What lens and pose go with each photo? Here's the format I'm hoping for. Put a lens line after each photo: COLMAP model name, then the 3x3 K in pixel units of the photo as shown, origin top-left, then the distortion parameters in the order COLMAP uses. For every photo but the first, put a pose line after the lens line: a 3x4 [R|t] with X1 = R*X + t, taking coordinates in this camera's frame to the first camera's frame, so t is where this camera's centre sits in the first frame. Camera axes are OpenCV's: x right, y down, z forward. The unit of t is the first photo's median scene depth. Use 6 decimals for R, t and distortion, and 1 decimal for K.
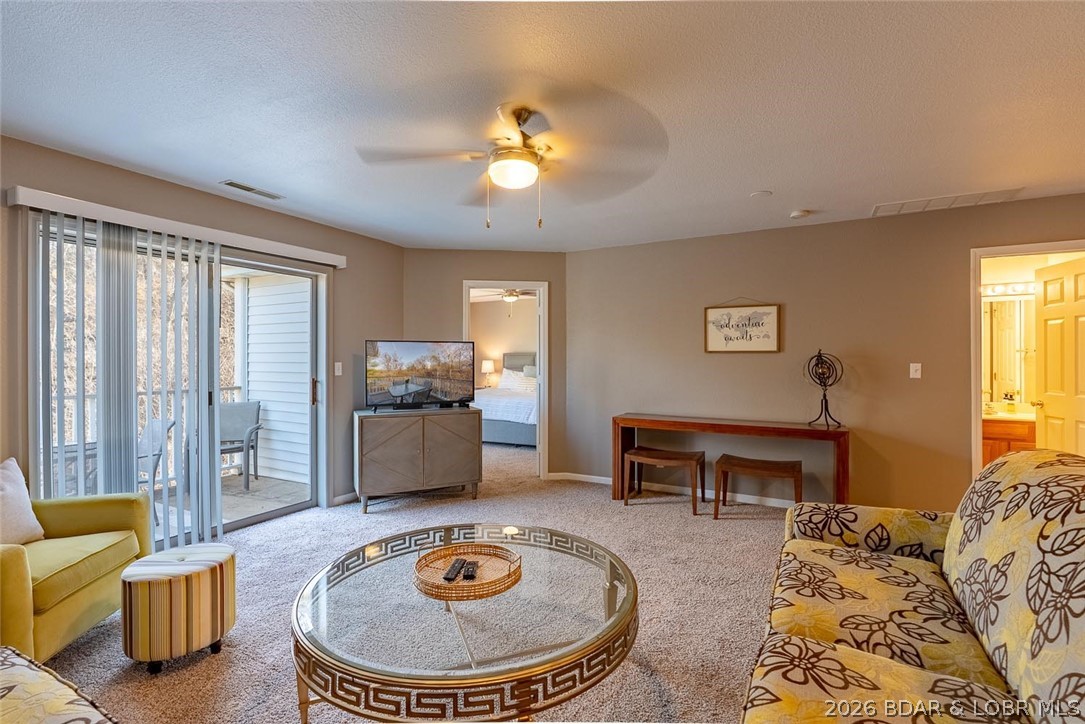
lens RADIAL K [[486.8, 0, 540.3], [0, 486.8, 359.2], [0, 0, 1]] dist [-0.005193, 0.000928]
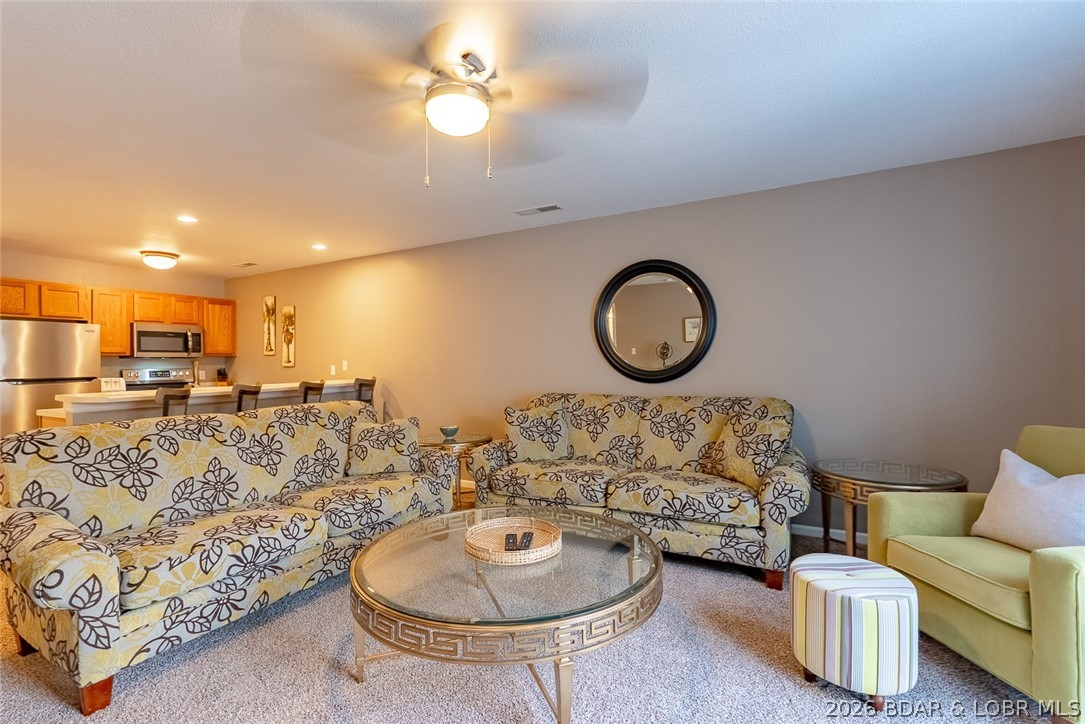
lens RADIAL K [[498.1, 0, 538.9], [0, 498.1, 361.0], [0, 0, 1]] dist [-0.013250, 0.005460]
pose [[-0.999836, 0.011847, 0.013720, -0.101568], [0.011823, 0.999928, -0.001839, 0.013488], [-0.013741, -0.001677, -0.999904, 0.945232]]
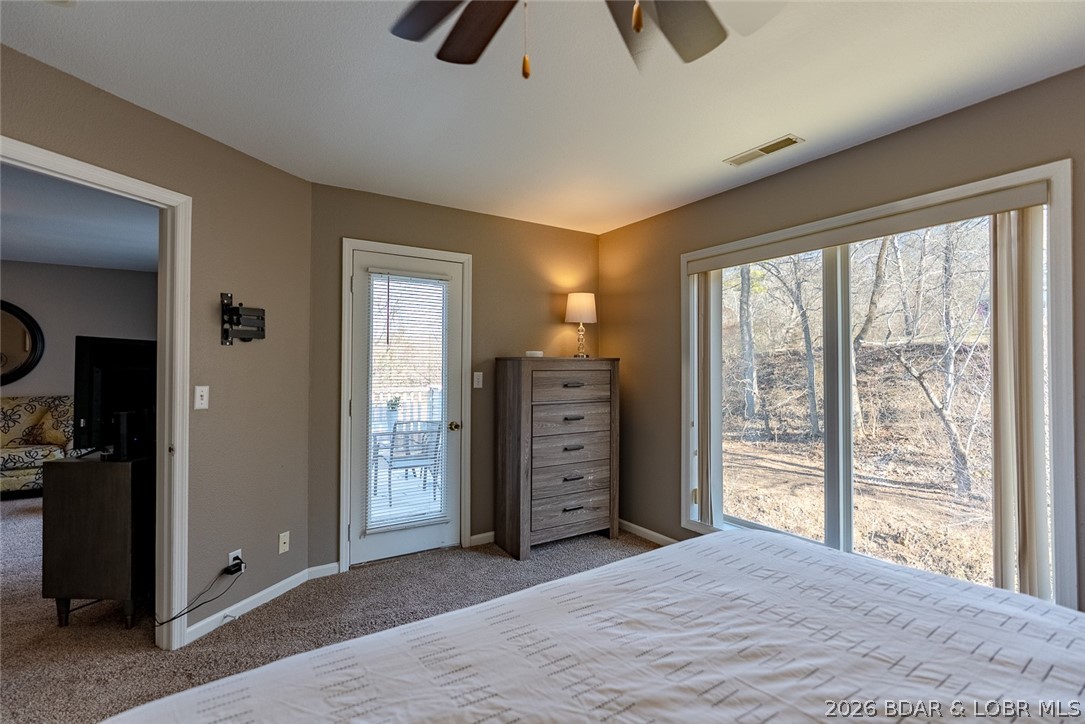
lens RADIAL K [[492.0, 0, 538.5], [0, 492.0, 360.7], [0, 0, 1]] dist [-0.010669, 0.003496]
pose [[-0.481166, -0.012409, -0.876542, 0.095077], [-0.003231, 0.999918, -0.012382, -0.003671], [0.876624, -0.003126, -0.481166, 1.813797]]
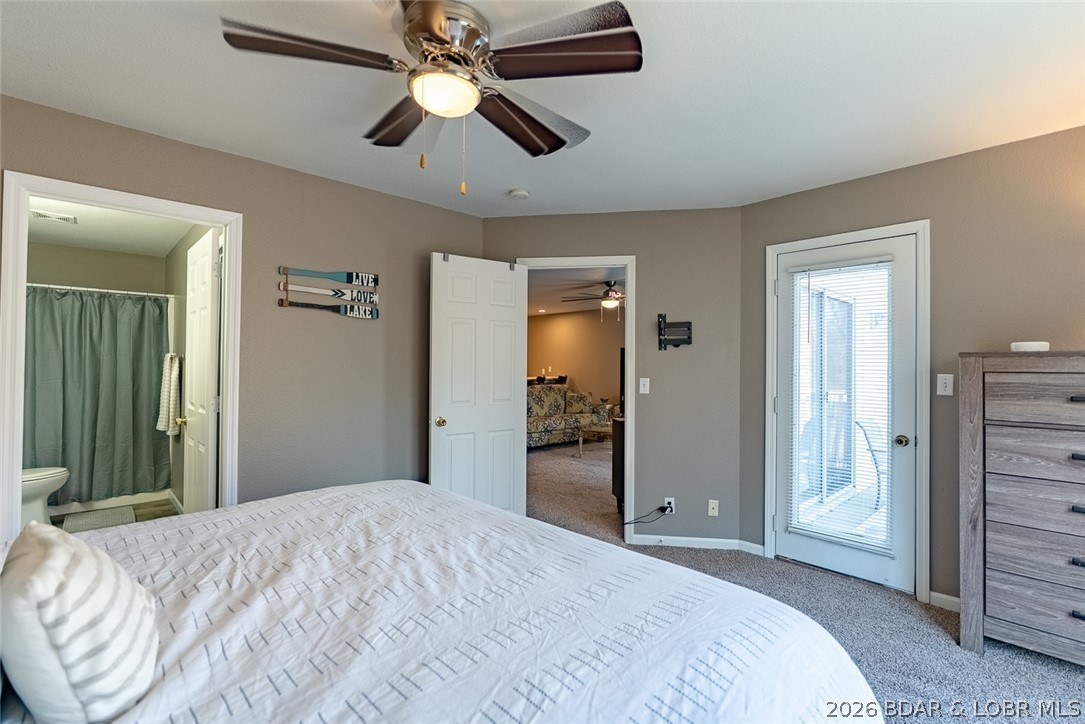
lens RADIAL K [[492.0, 0, 538.5], [0, 492.0, 360.7], [0, 0, 1]] dist [-0.010669, 0.003496]
pose [[-0.950702, -0.004389, 0.310074, -0.294866], [-0.007570, 0.999930, -0.009054, -0.001666], [-0.310012, -0.010955, -0.950669, 2.063719]]
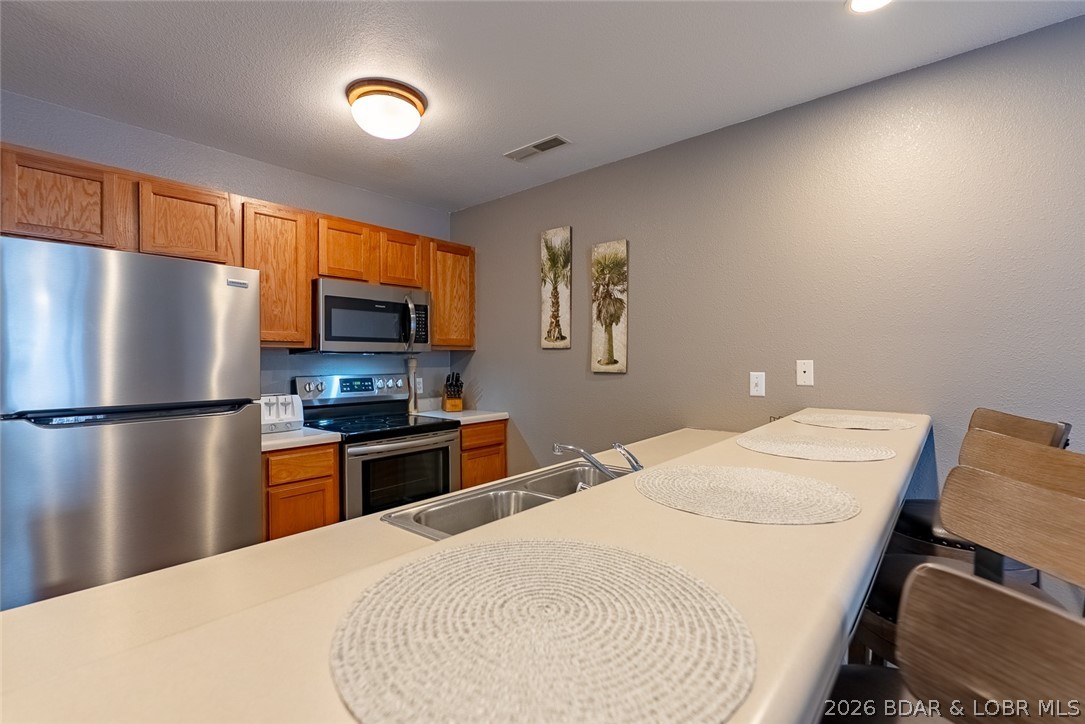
lens RADIAL K [[492.0, 0, 538.5], [0, 492.0, 360.7], [0, 0, 1]] dist [-0.010669, 0.003496]
pose [[-0.978338, 0.008600, 0.206833, 0.614924], [0.008284, 0.999963, -0.002393, 0.003310], [-0.206846, -0.000627, -0.978373, 0.170371]]
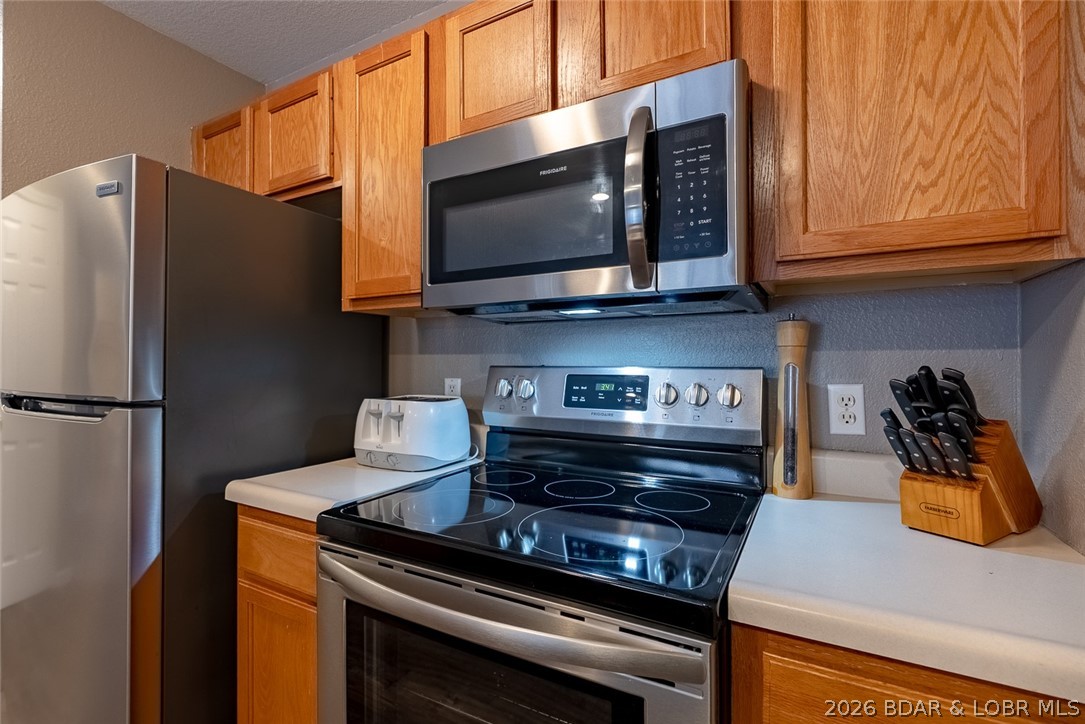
lens RADIAL K [[498.1, 0, 538.9], [0, 498.1, 361.0], [0, 0, 1]] dist [-0.013250, 0.005460]
pose [[0.005051, 0.002668, 0.999984, 0.732091], [0.000972, 0.999996, -0.002673, 0.017986], [-0.999987, 0.000985, 0.005049, -0.462023]]
